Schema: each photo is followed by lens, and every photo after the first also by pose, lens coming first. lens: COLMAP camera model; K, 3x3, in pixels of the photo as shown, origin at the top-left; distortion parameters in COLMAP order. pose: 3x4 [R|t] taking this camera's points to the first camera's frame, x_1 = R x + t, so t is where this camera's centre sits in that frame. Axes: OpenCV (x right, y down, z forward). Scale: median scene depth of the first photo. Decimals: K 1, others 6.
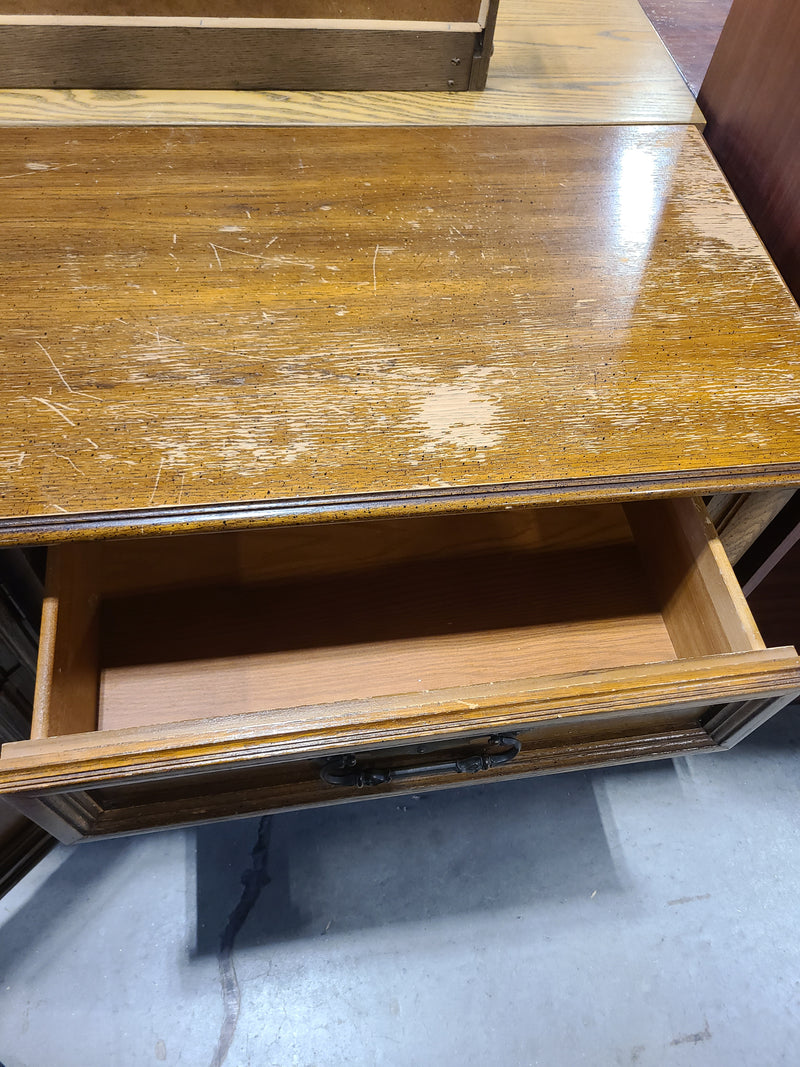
lens RADIAL K [[819.1, 0, 418.3], [0, 819.1, 526.7], [0, 0, 1]] dist [0.026260, -0.007550]
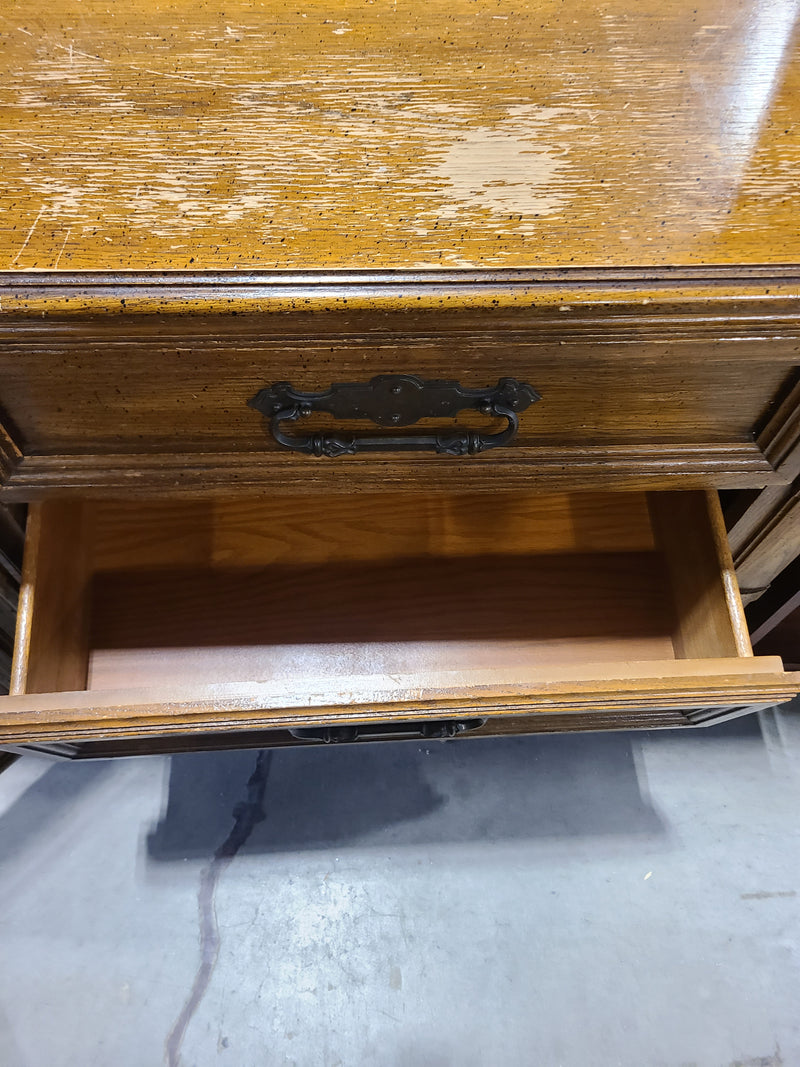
lens RADIAL K [[820.4, 0, 397.5], [0, 820.4, 531.2], [0, 0, 1]] dist [0.026319, -0.011594]
pose [[0.991320, 0.068524, -0.112199, 0.059333], [-0.060285, 0.995341, 0.075250, 0.099517], [0.116833, -0.067833, 0.990832, 0.312294]]
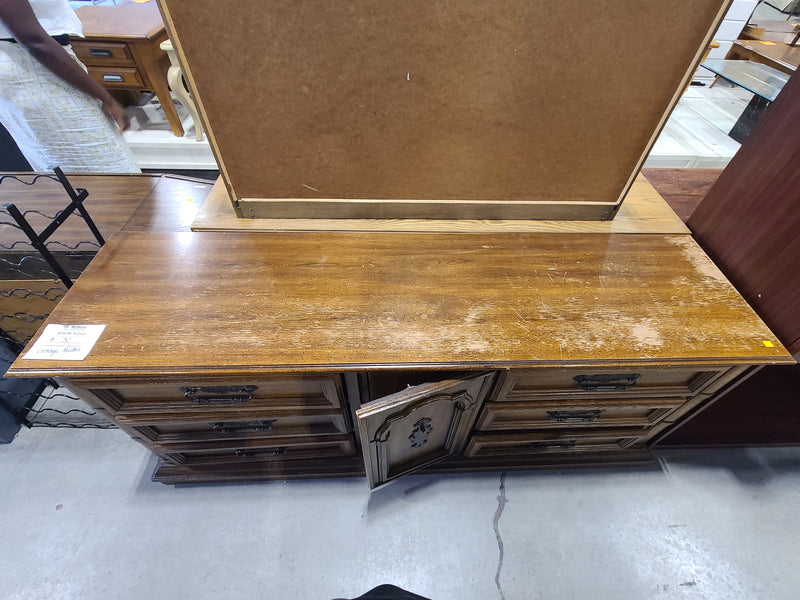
lens RADIAL K [[372.9, 0, 414.1], [0, 372.9, 299.7], [0, 0, 1]] dist [-0.000830, 0.000096]
pose [[0.994030, 0.047868, -0.098042, -0.667839], [-0.062279, 0.986776, -0.149651, 0.001412], [0.089582, 0.154863, 0.983866, -0.476840]]
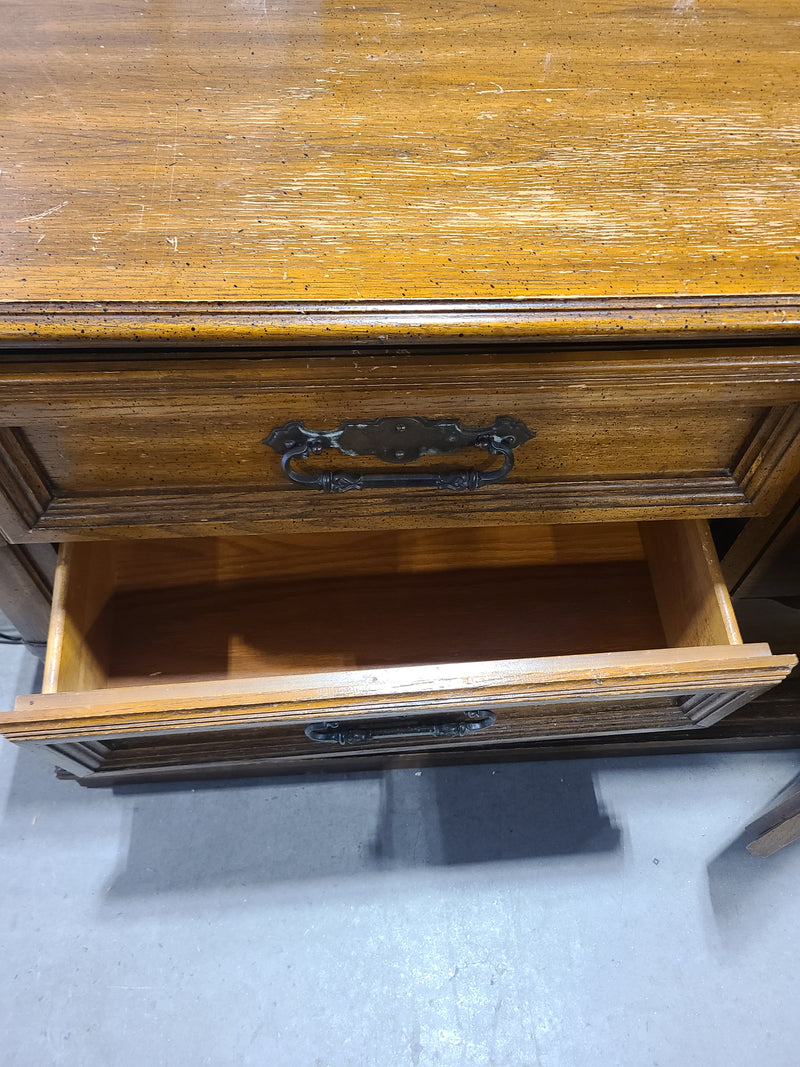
lens RADIAL K [[819.1, 0, 418.3], [0, 819.1, 526.7], [0, 0, 1]] dist [0.026260, -0.007550]
pose [[0.995127, 0.043102, -0.088682, -1.396820], [-0.044574, 0.998898, -0.014684, 0.265305], [0.087951, 0.018566, 0.995952, 0.018121]]
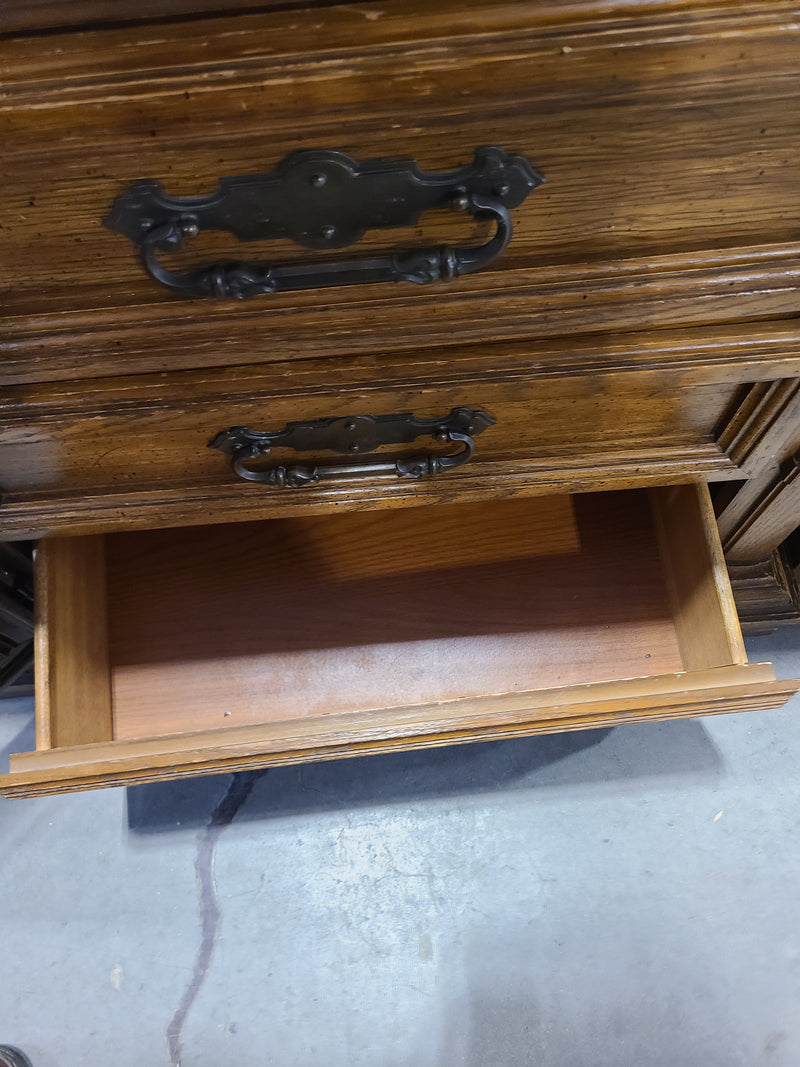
lens RADIAL K [[820.4, 0, 397.5], [0, 820.4, 531.2], [0, 0, 1]] dist [0.026319, -0.011594]
pose [[0.986945, 0.013185, -0.160519, 0.095726], [0.014231, 0.985607, 0.168454, 0.154640], [0.160430, -0.168539, 0.972552, 0.565782]]
